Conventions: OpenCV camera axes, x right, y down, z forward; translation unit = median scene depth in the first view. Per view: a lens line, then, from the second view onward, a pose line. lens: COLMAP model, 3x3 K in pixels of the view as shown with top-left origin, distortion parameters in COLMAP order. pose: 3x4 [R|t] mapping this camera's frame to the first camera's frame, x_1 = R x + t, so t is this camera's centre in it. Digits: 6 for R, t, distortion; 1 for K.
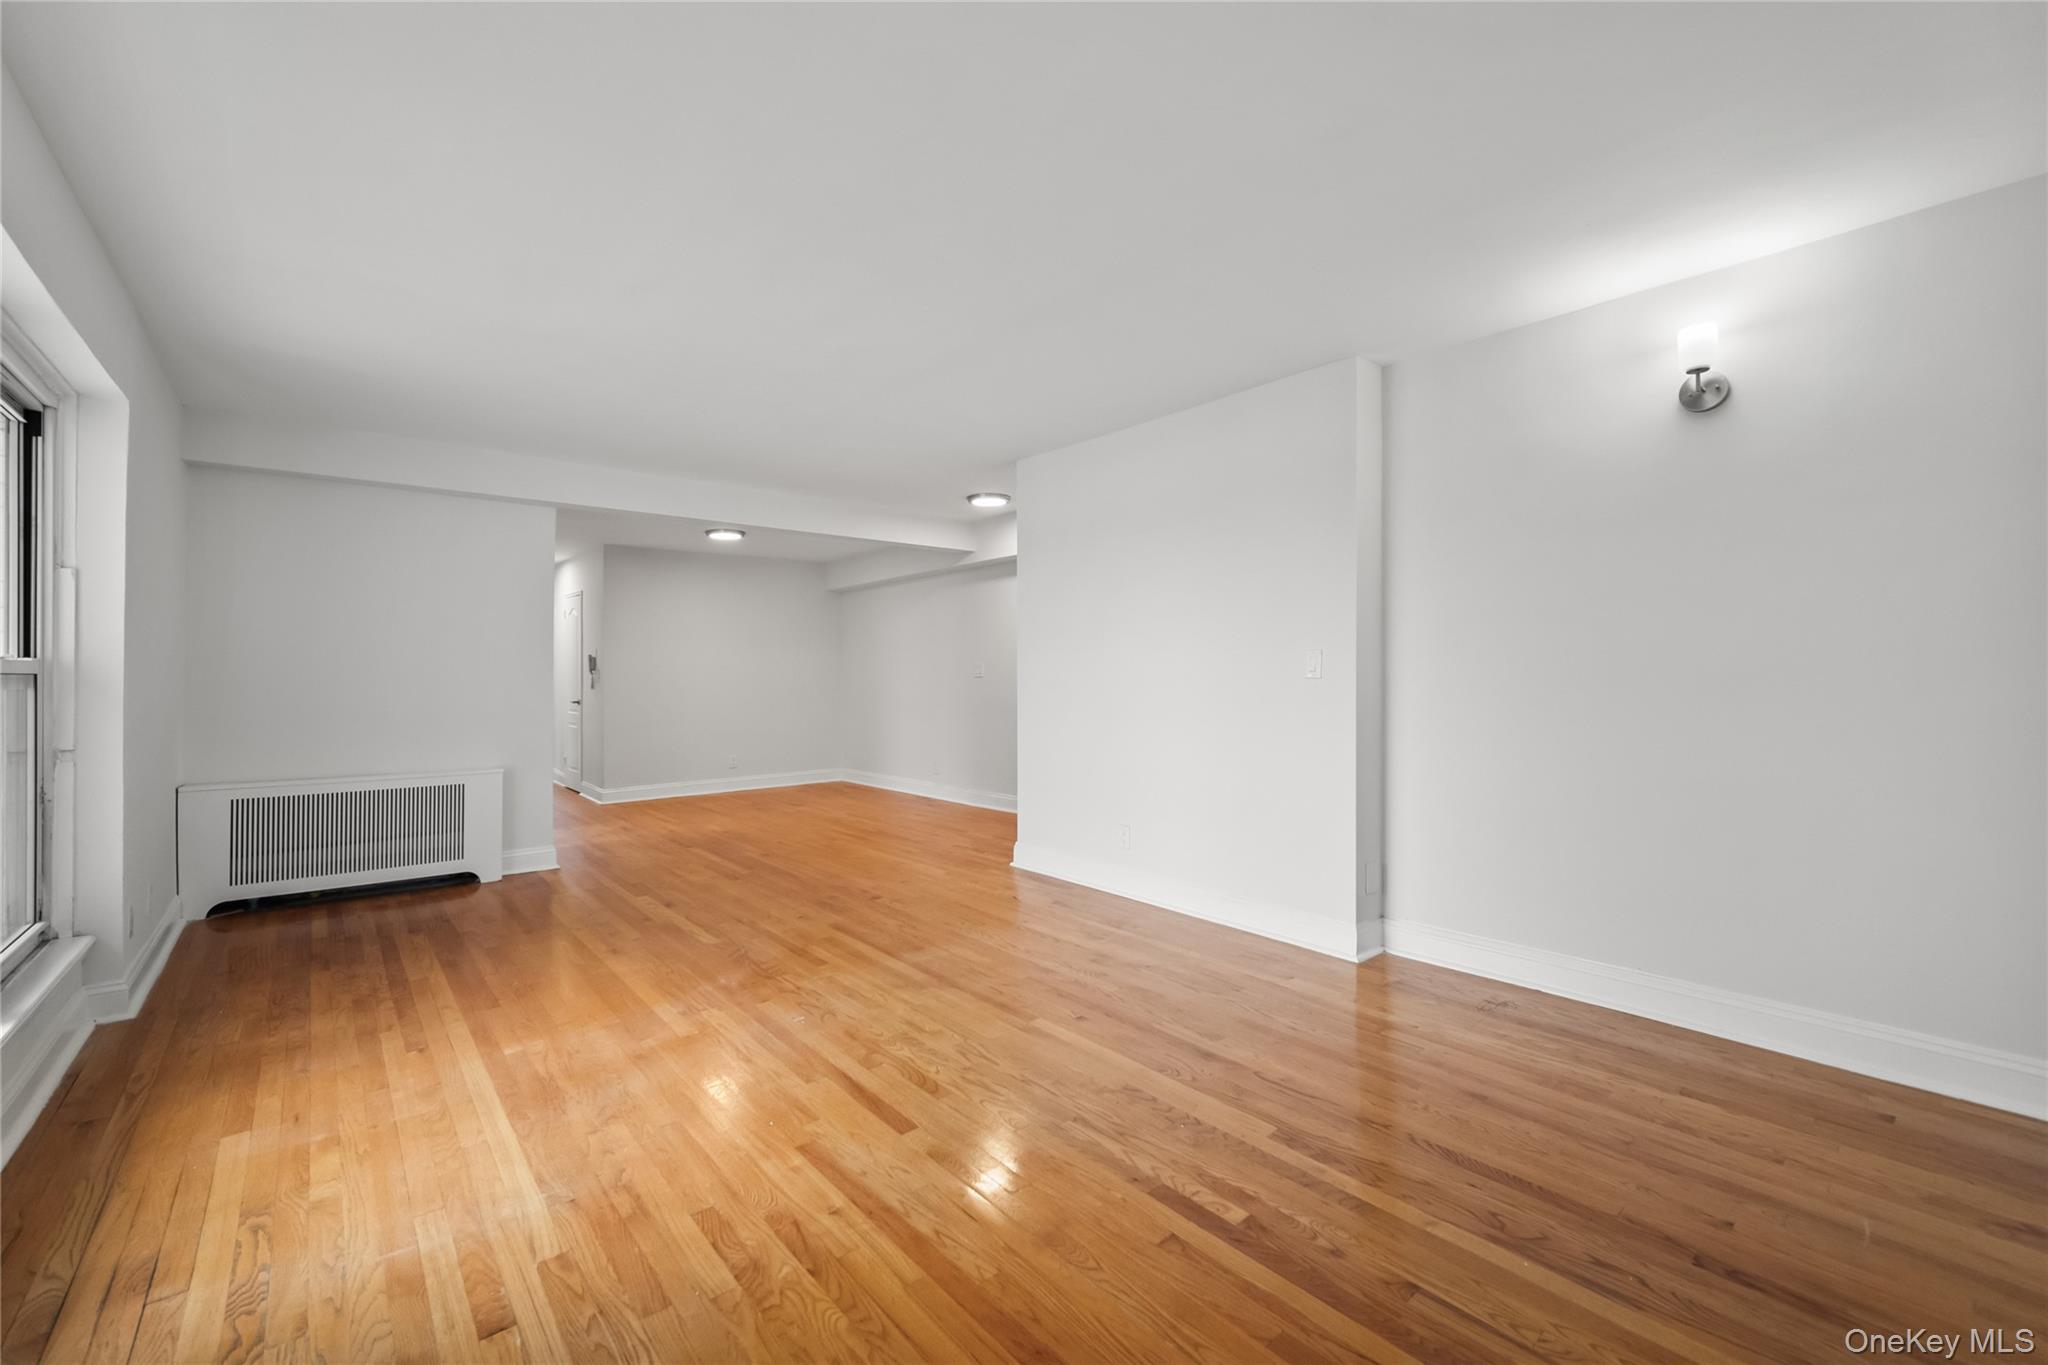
lens RADIAL K [[828.0, 0, 1025.8], [0, 828.0, 673.4], [0, 0, 1]] dist [-0.000742, 0.000312]
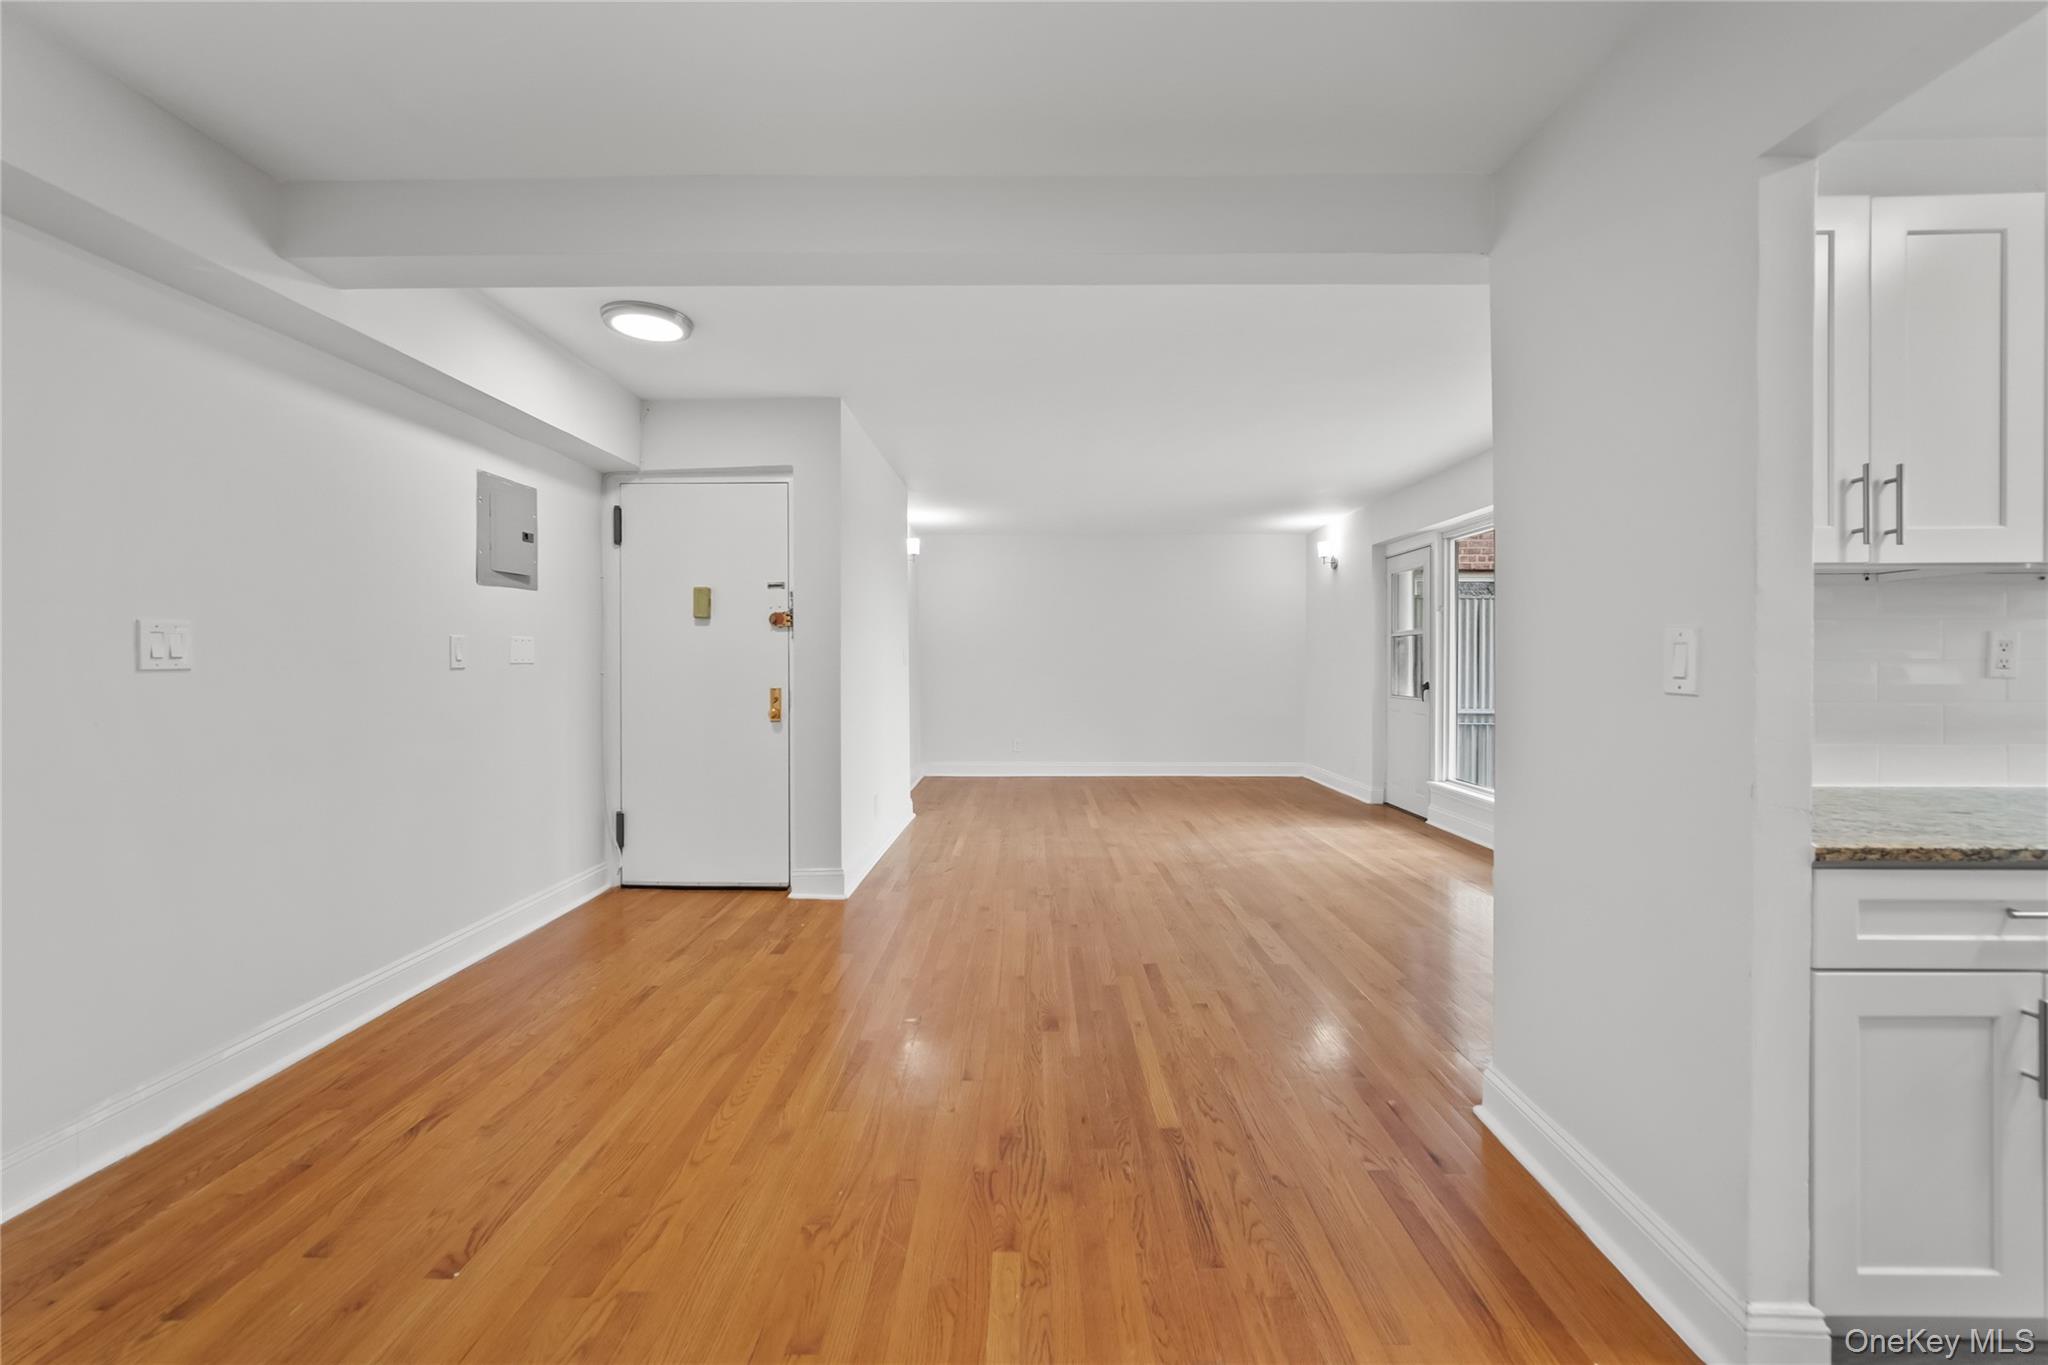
lens RADIAL K [[819.8, 0, 1019.0], [0, 819.8, 661.2], [0, 0, 1]] dist [0.000106, 0.000099]
pose [[-0.751979, 0.005091, 0.659168, -1.204141], [0.001852, 0.999983, -0.005610, 0.009572], [-0.659185, -0.002998, -0.751975, 2.667960]]
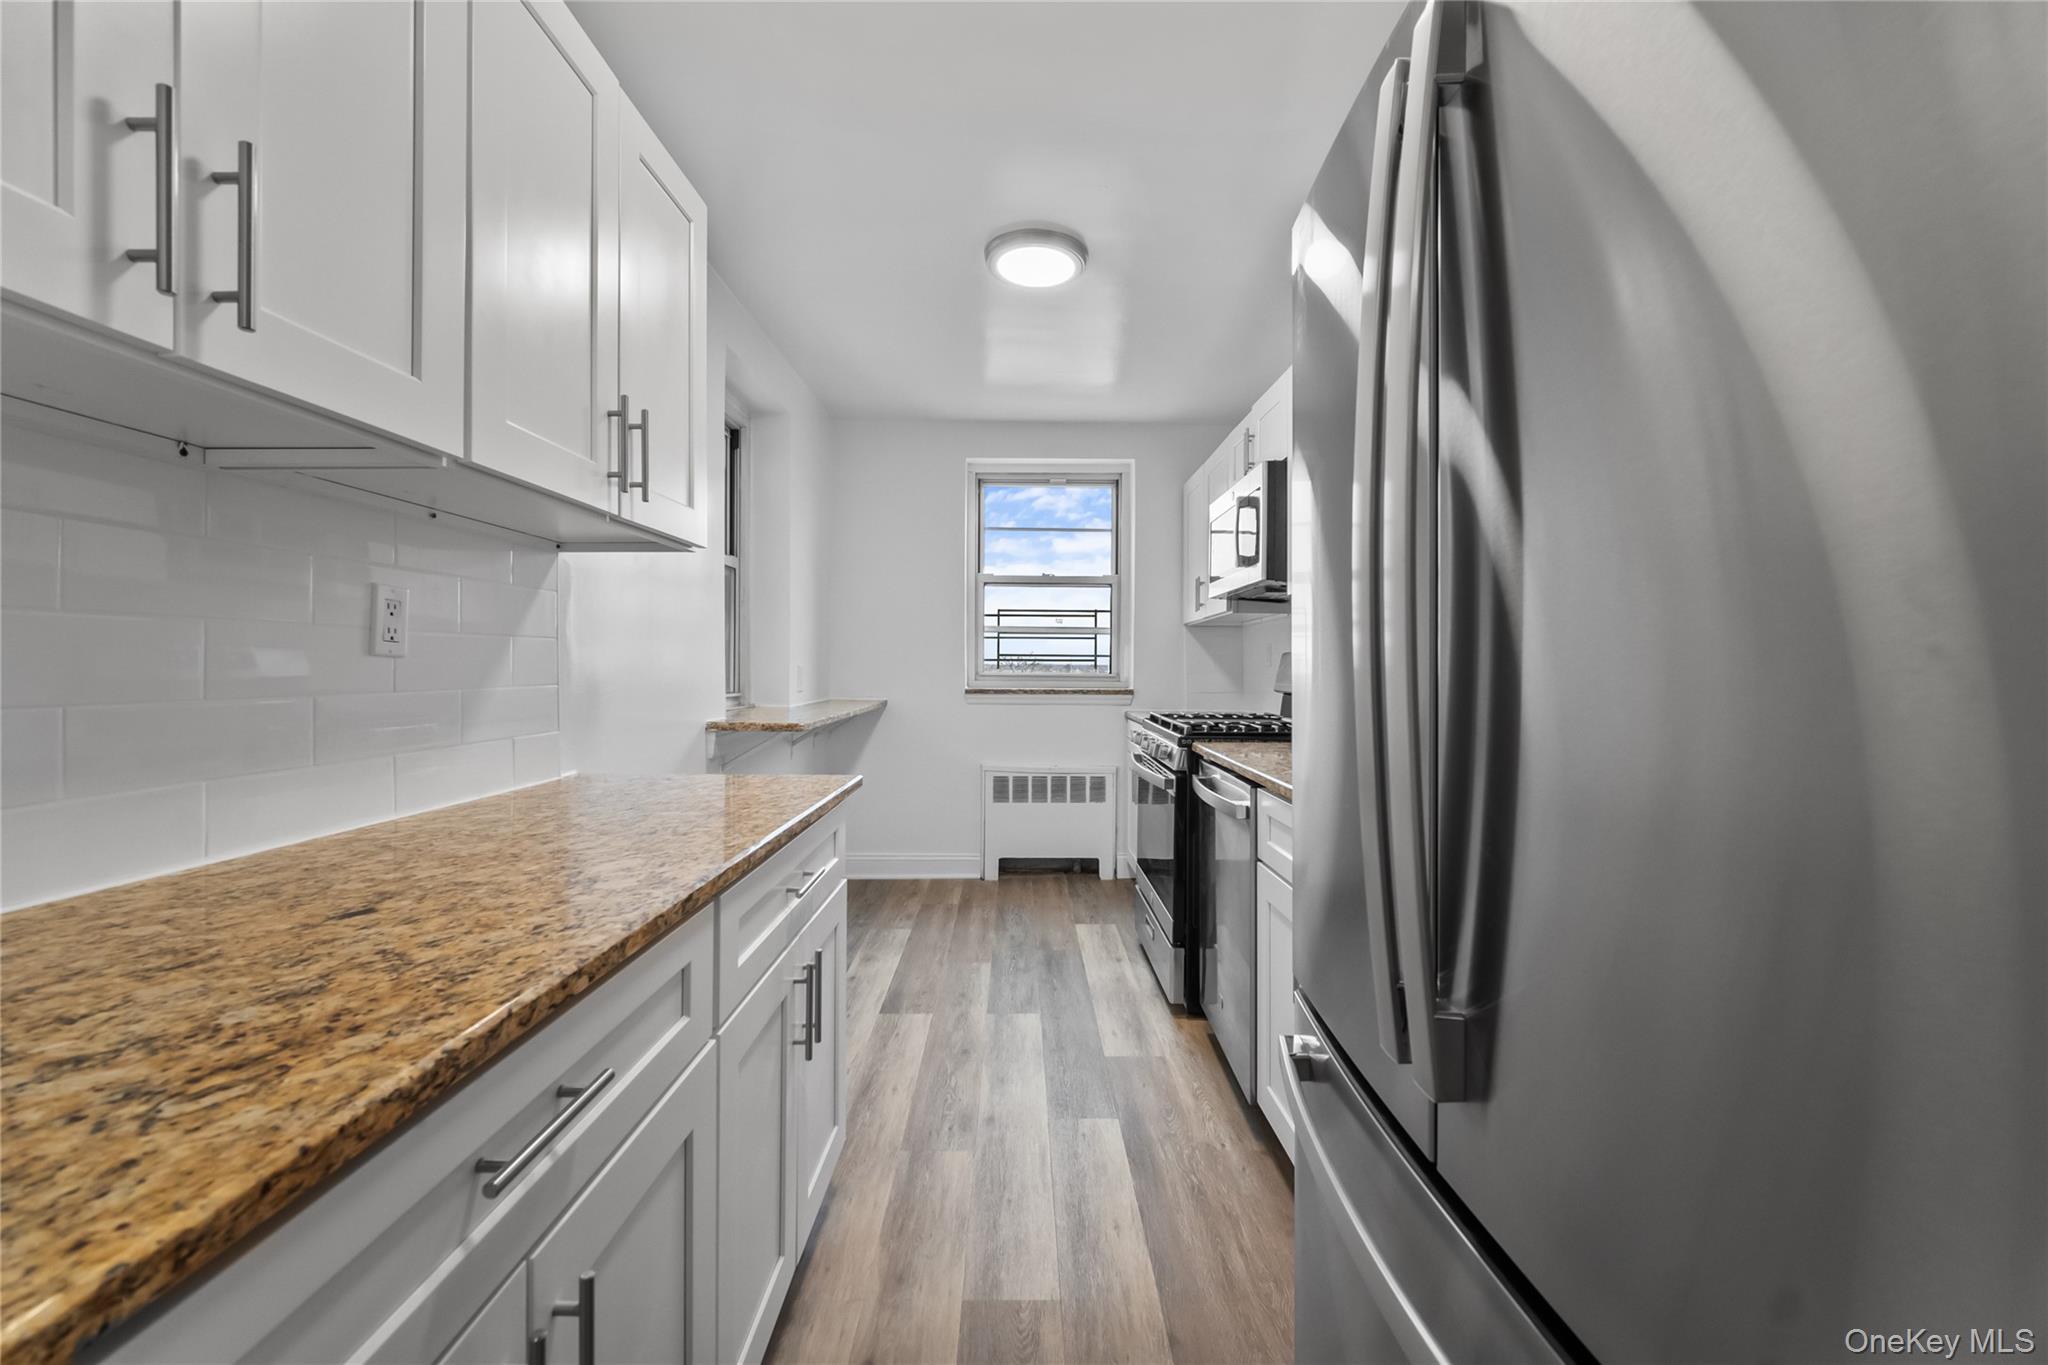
lens RADIAL K [[809.8, 0, 1022.2], [0, 809.8, 670.4], [0, 0, 1]] dist [-0.001503, -0.000074]
pose [[-0.647150, 0.003319, -0.762356, -1.255878], [-0.000229, 0.999990, 0.004548, 0.027288], [0.762363, 0.003118, -0.647142, 2.161635]]
